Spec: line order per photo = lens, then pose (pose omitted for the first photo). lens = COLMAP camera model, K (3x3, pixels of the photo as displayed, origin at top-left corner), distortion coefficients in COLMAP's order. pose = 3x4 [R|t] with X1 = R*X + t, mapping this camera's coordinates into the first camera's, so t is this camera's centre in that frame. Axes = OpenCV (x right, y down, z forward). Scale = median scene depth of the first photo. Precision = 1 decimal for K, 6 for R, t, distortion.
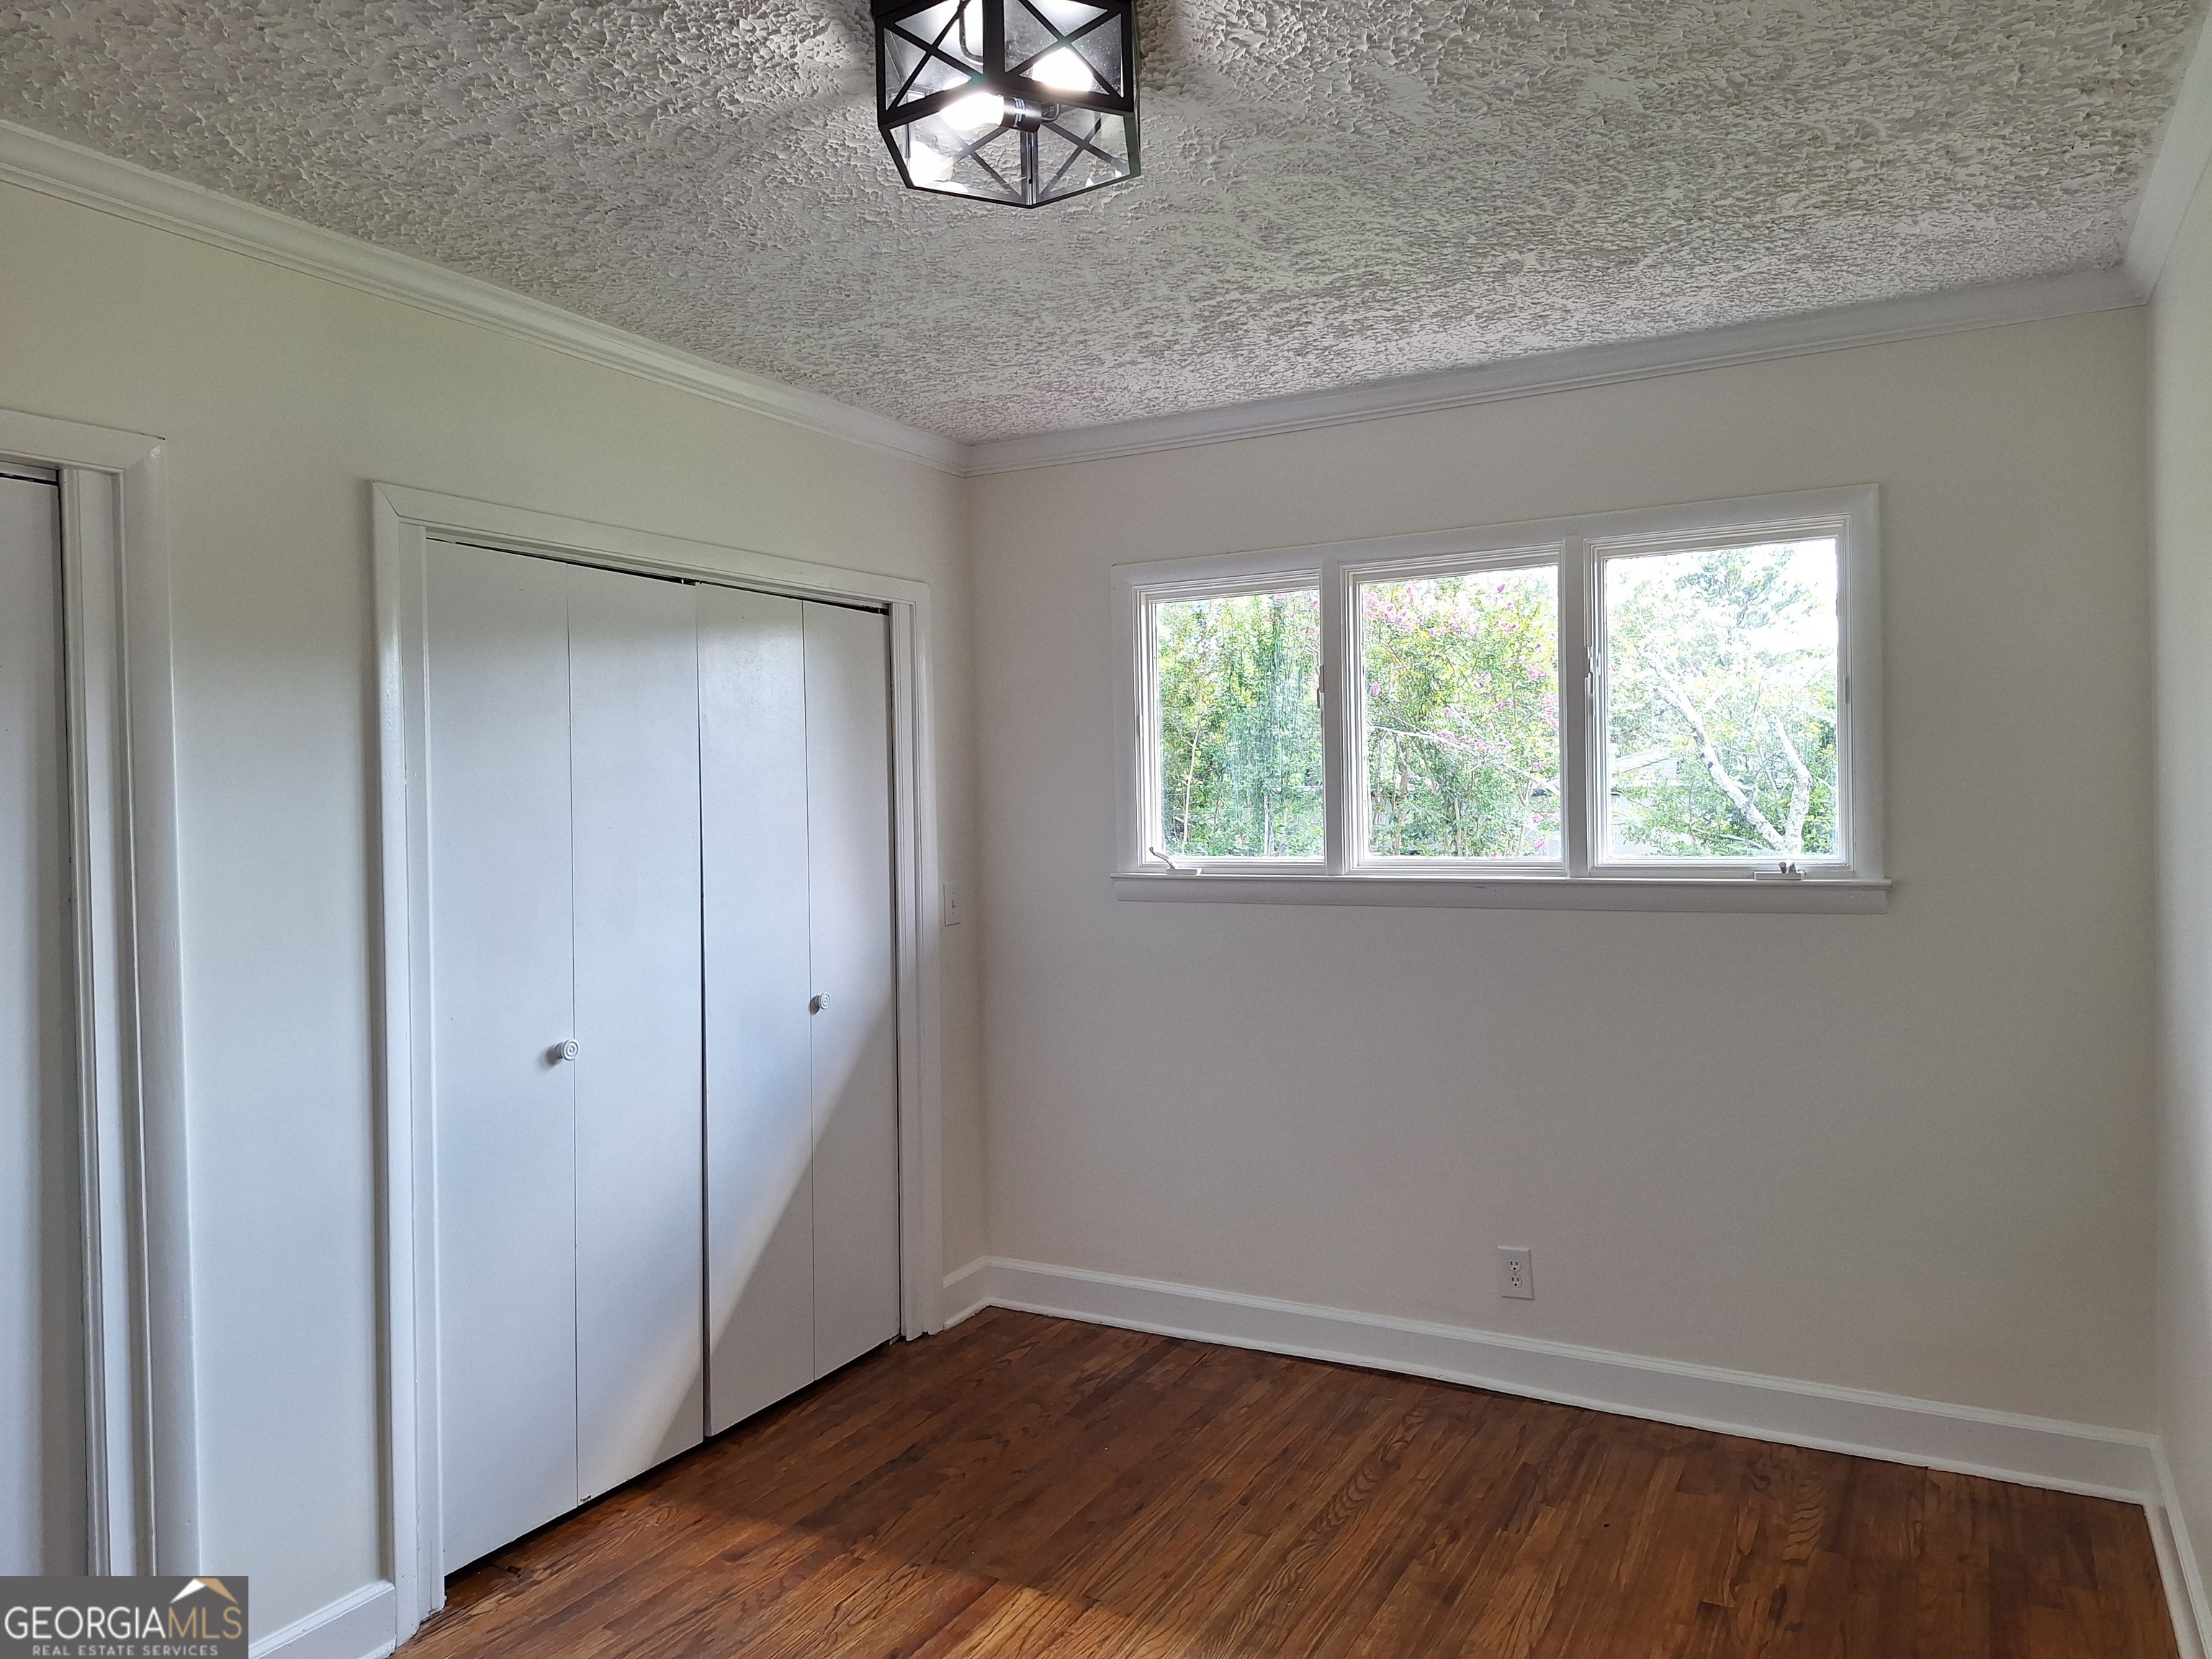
lens RADIAL K [[1551.5, 0, 1108.0], [0, 1551.5, 814.8], [0, 0, 1]] dist [0.090940, -0.077590]
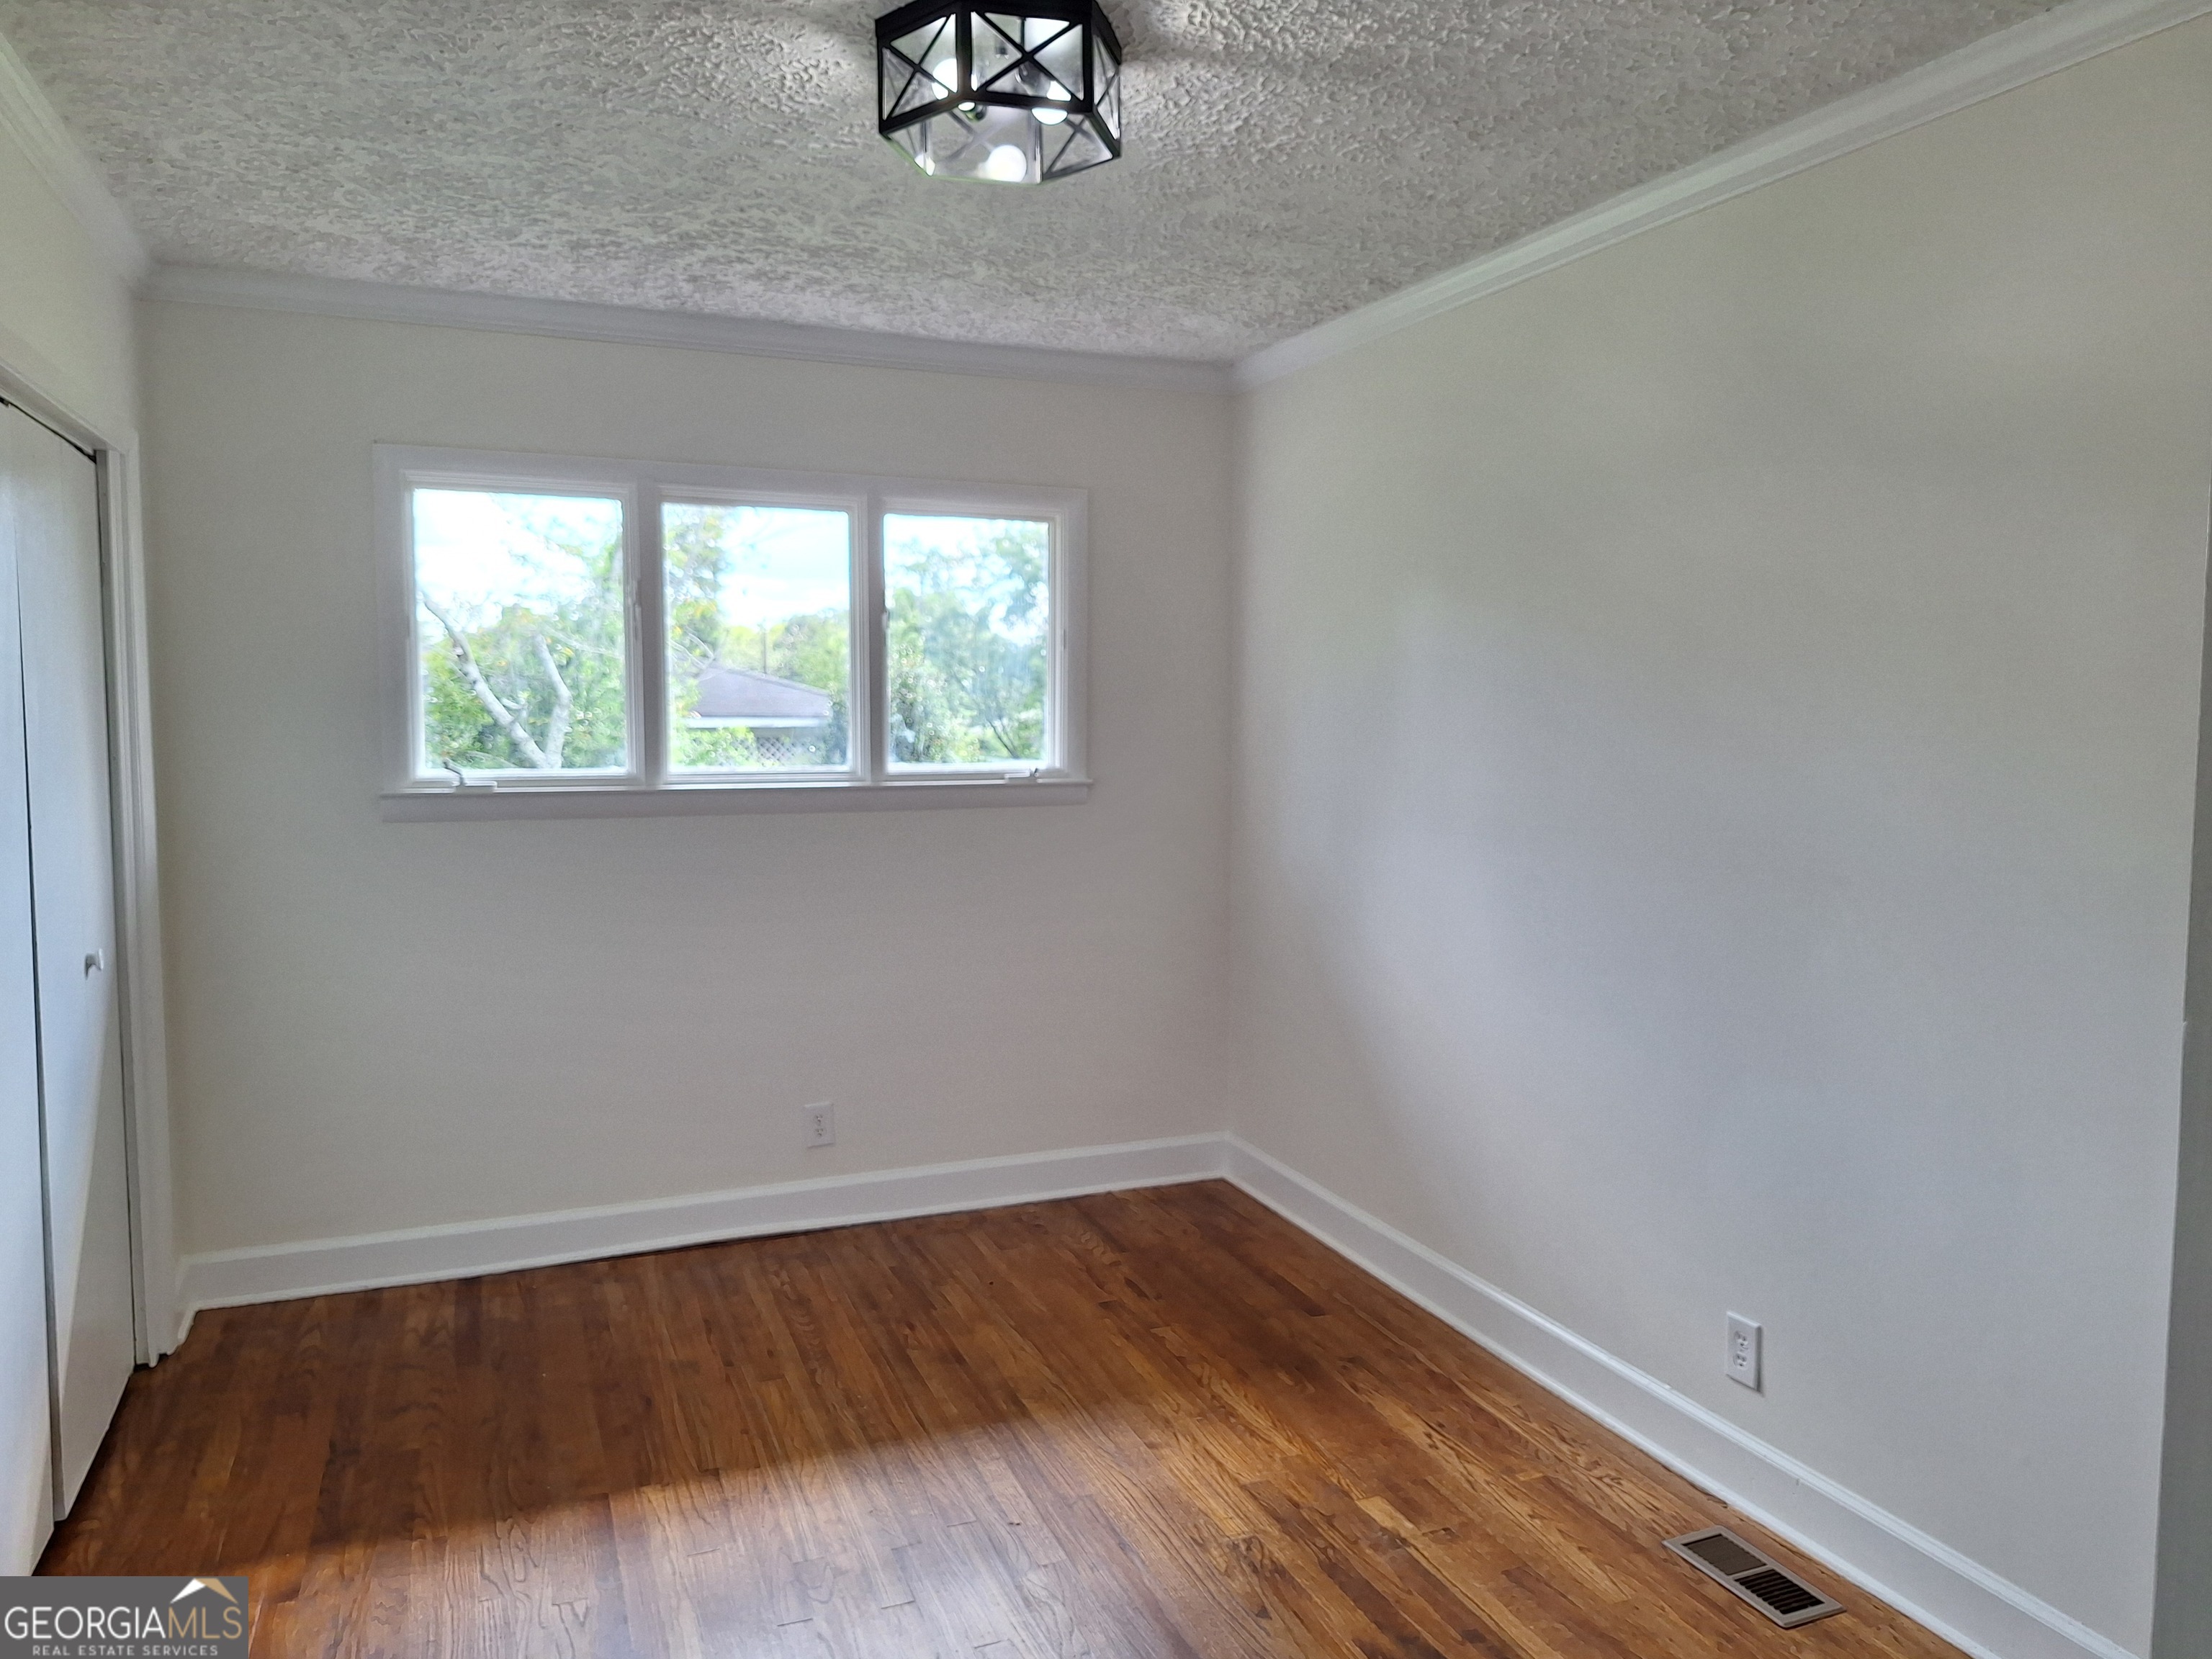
lens RADIAL K [[1551.5, 0, 1151.8], [0, 1551.5, 804.8], [0, 0, 1]] dist [0.090940, -0.077590]
pose [[0.633802, -0.029610, 0.772929, -0.518005], [-0.005051, 0.999087, 0.042415, 0.006182], [-0.773479, -0.030786, 0.633074, 0.099014]]
